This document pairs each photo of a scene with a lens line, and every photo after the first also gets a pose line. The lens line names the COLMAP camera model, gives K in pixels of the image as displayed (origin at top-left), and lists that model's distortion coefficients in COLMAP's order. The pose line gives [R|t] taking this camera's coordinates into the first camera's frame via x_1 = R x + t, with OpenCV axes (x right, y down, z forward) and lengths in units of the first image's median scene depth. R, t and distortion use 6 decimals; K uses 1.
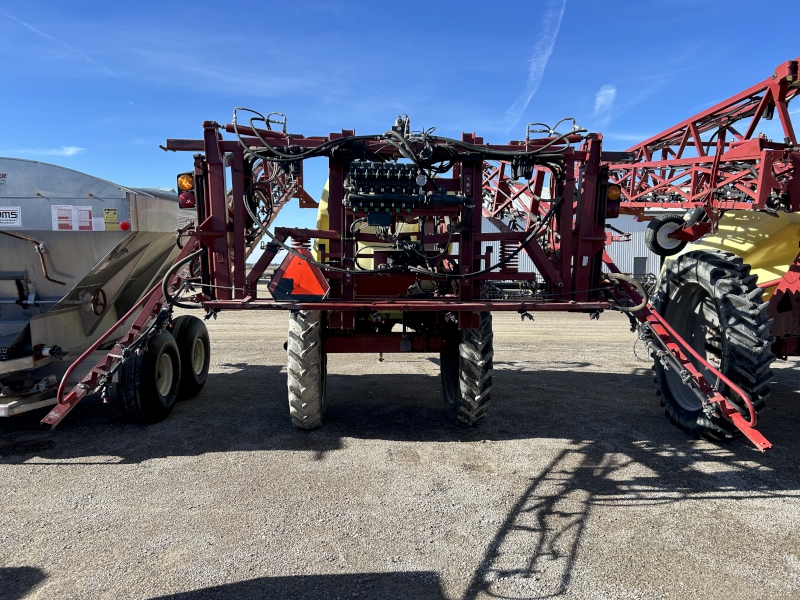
lens RADIAL K [[600.7, 0, 396.7], [0, 600.7, 300.7], [0, 0, 1]] dist [0.037280, -0.027886]
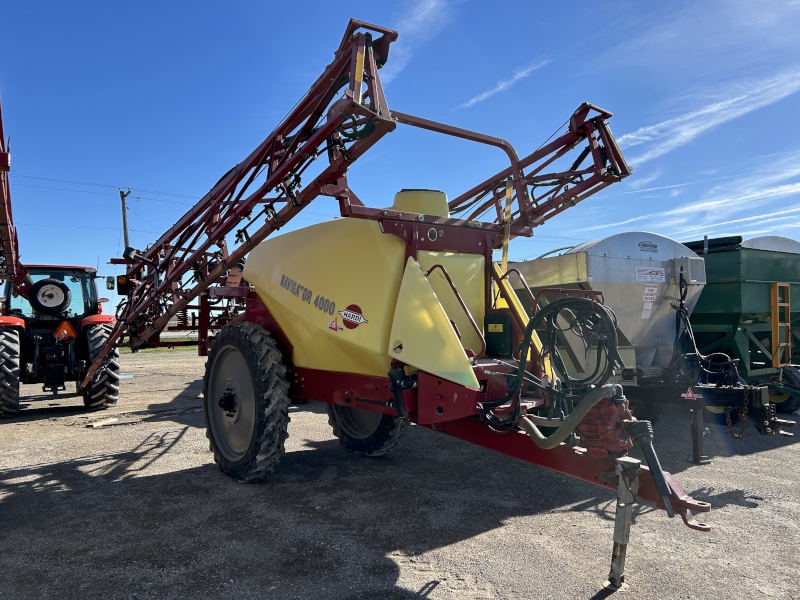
lens RADIAL K [[600.7, 0, 401.4], [0, 600.7, 300.5], [0, 0, 1]] dist [0.037280, -0.027886]
pose [[-0.822149, -0.016257, -0.569041, 0.655463], [-0.030568, 0.999411, 0.015612, -0.165334], [0.568451, 0.030230, -0.822161, 2.743443]]
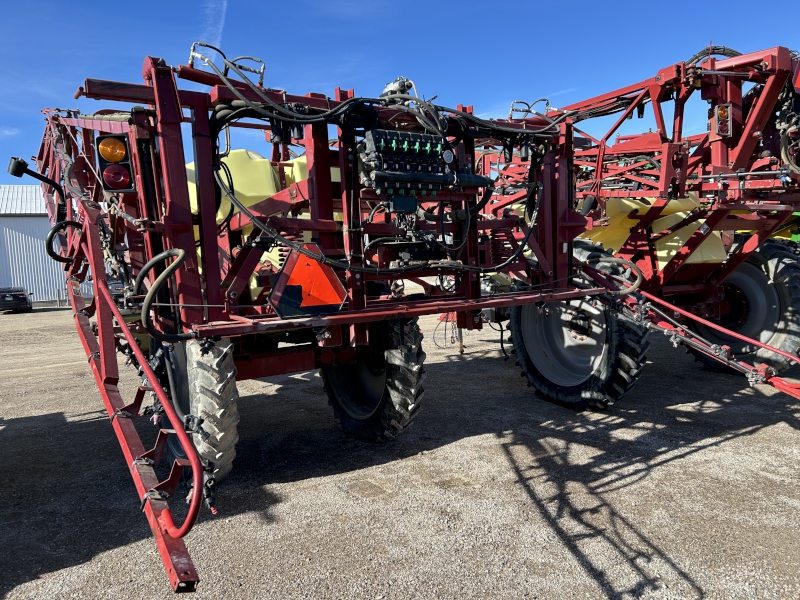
lens RADIAL K [[600.7, 0, 404.2], [0, 600.7, 300.2], [0, 0, 1]] dist [0.037280, -0.027886]
pose [[0.871455, -0.080568, 0.483812, -0.366758], [0.083906, 0.996364, 0.014790, -0.016199], [-0.483245, 0.027706, 0.875047, 0.256455]]
